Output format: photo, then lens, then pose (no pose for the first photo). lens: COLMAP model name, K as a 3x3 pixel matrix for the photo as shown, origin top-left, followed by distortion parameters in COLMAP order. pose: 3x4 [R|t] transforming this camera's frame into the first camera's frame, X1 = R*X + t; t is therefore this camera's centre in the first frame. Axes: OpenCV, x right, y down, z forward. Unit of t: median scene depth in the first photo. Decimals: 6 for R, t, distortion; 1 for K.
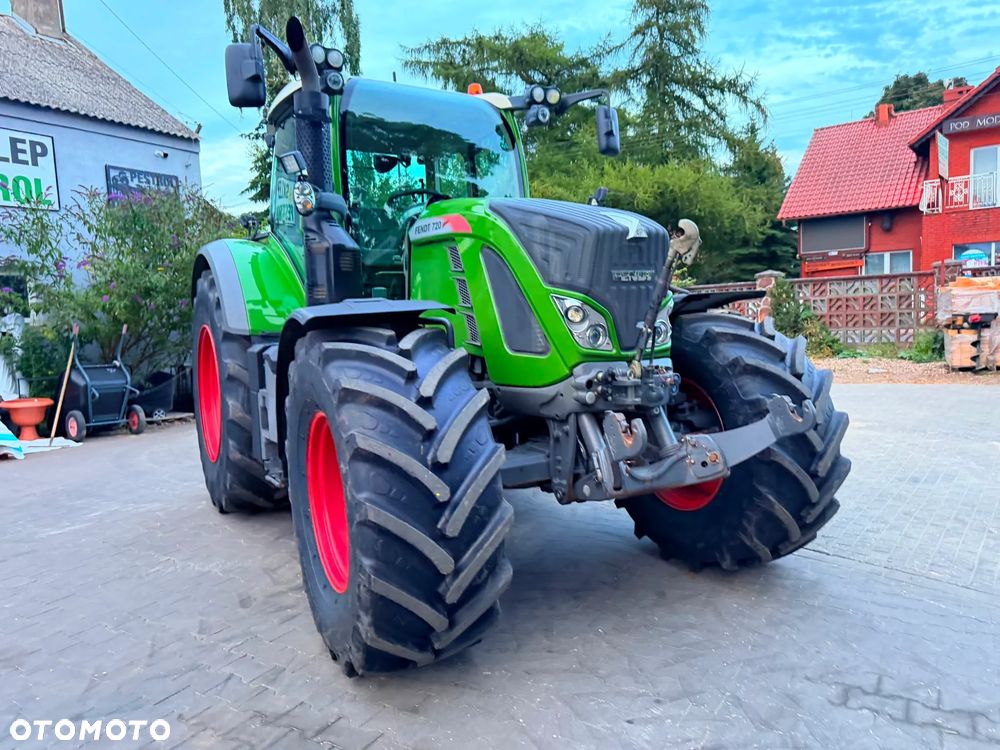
lens RADIAL K [[709.9, 0, 505.3], [0, 709.9, 377.5], [0, 0, 1]] dist [0.019385, -0.022343]
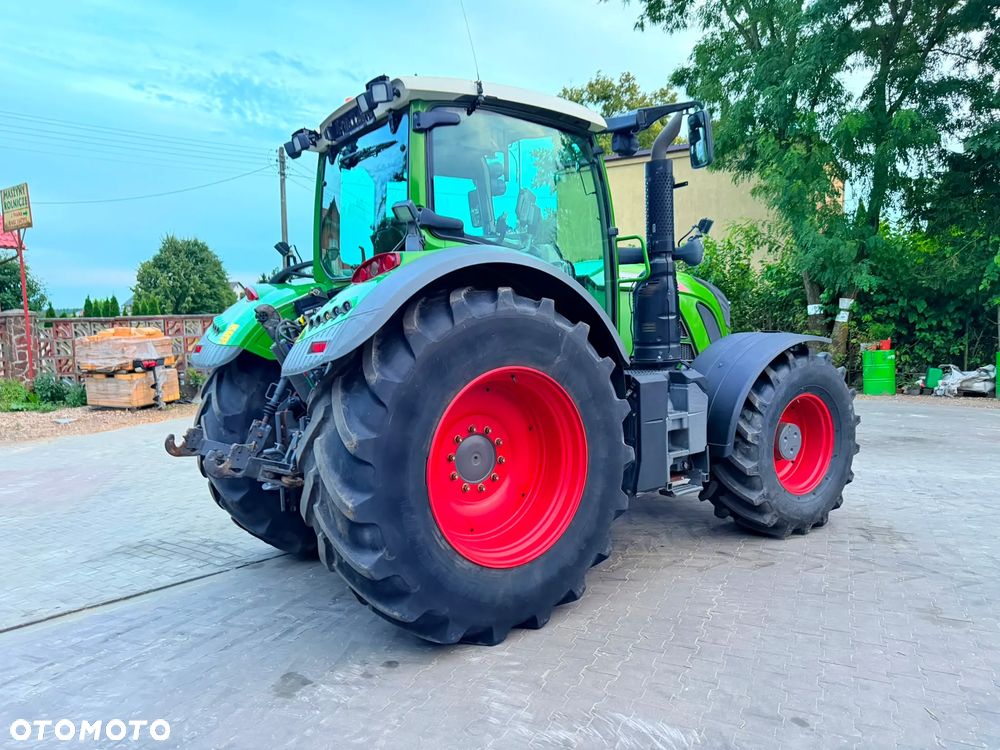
lens RADIAL K [[709.9, 0, 503.3], [0, 709.9, 378.8], [0, 0, 1]] dist [0.019385, -0.022343]
pose [[-0.110512, -0.040947, 0.993031, -1.353721], [0.121122, 0.991149, 0.054349, -0.123292], [-0.986467, 0.126284, -0.104574, 1.341039]]
